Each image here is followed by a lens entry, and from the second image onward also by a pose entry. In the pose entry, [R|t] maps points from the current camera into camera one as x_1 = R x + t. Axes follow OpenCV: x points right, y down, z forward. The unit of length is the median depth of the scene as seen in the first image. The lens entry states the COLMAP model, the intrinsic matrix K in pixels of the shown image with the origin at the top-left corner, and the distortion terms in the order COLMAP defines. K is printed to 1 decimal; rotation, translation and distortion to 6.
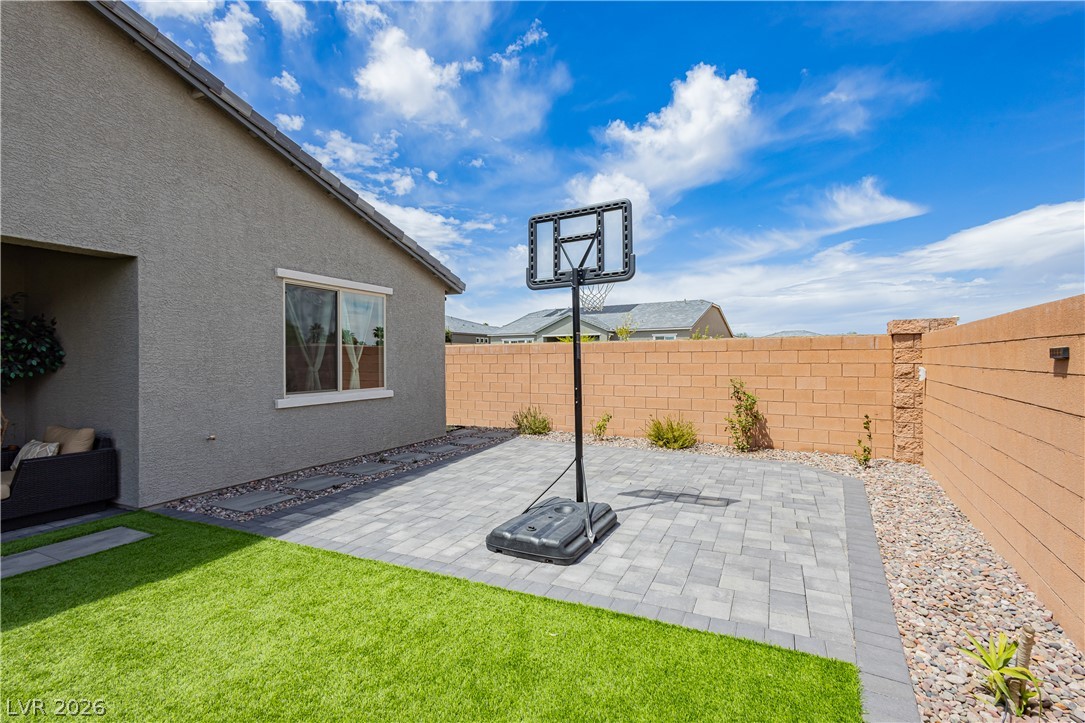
lens RADIAL K [[489.5, 0, 552.9], [0, 489.5, 360.5], [0, 0, 1]] dist [0.004030, -0.000197]
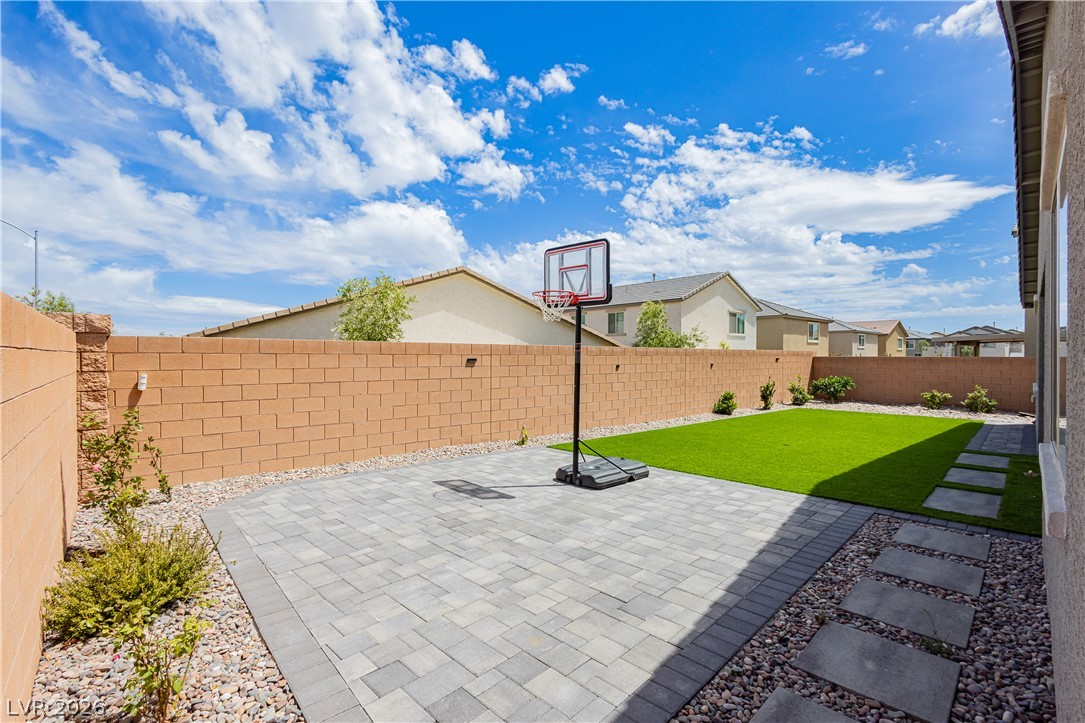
lens RADIAL K [[497.3, 0, 541.1], [0, 497.3, 359.9], [0, 0, 1]] dist [0.007267, -0.000863]
pose [[-0.937972, 0.001737, 0.346706, -0.293239], [0.004764, 0.999958, 0.007877, -0.020743], [-0.346678, 0.009040, -0.937941, 2.091101]]
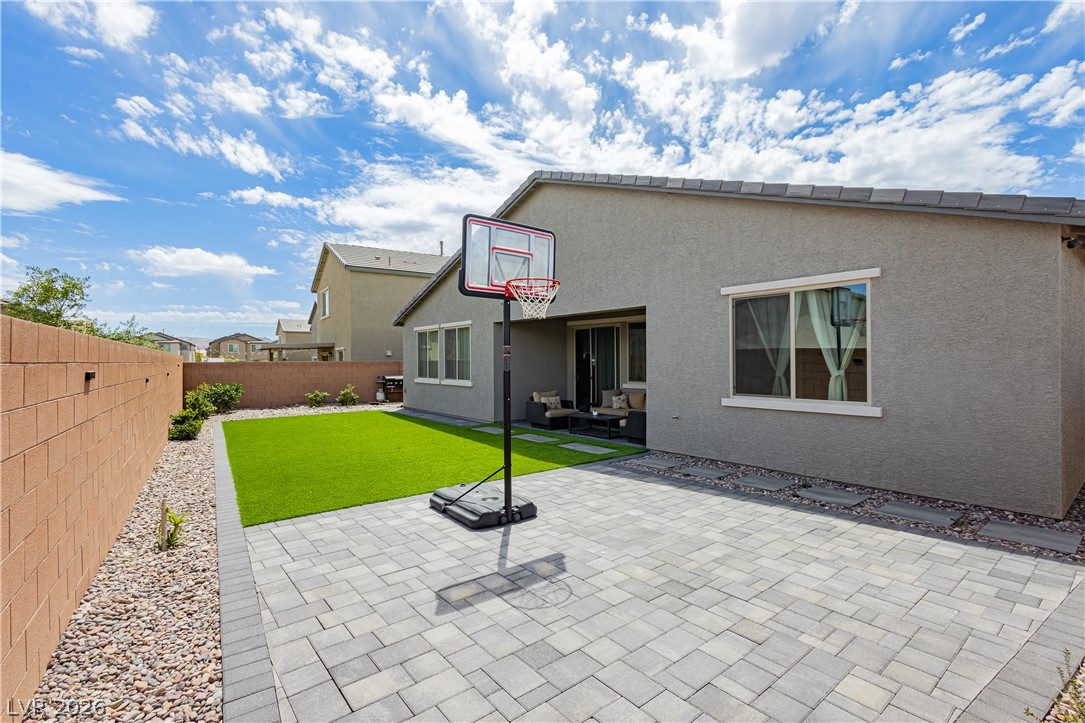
lens RADIAL K [[497.3, 0, 544.2], [0, 497.3, 369.0], [0, 0, 1]] dist [0.007267, -0.000863]
pose [[-0.446205, 0.025897, -0.894556, 0.885557], [0.006325, 0.999648, 0.025785, -0.032027], [0.894908, 0.005847, -0.446212, 1.417496]]
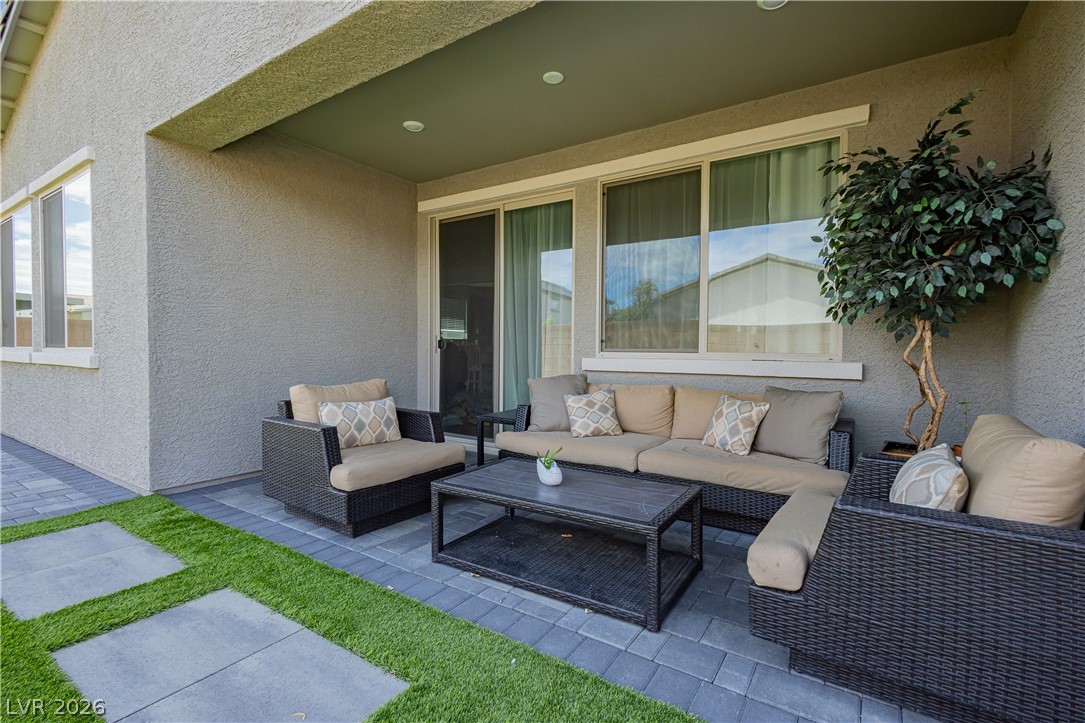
lens RADIAL K [[489.5, 0, 540.0], [0, 489.5, 360.1], [0, 0, 1]] dist [0.004030, -0.000197]
pose [[-0.157382, 0.027068, -0.987167, -0.620028], [-0.007145, 0.999567, 0.028547, 0.084911], [0.987512, 0.011546, -0.157121, 0.735332]]
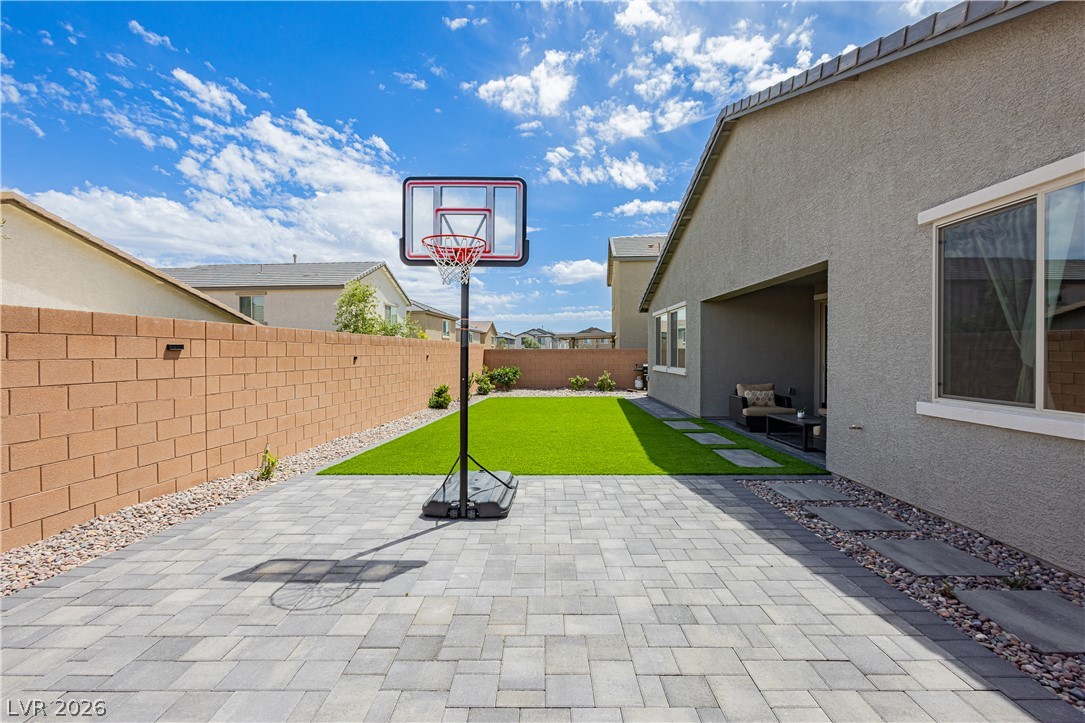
lens RADIAL K [[497.3, 0, 544.0], [0, 497.3, 365.6], [0, 0, 1]] dist [0.007267, -0.000863]
pose [[-0.912450, 0.018679, -0.408761, 0.272908], [0.006522, 0.999494, 0.031117, 0.002859], [0.409135, 0.025727, -0.912111, 1.761552]]
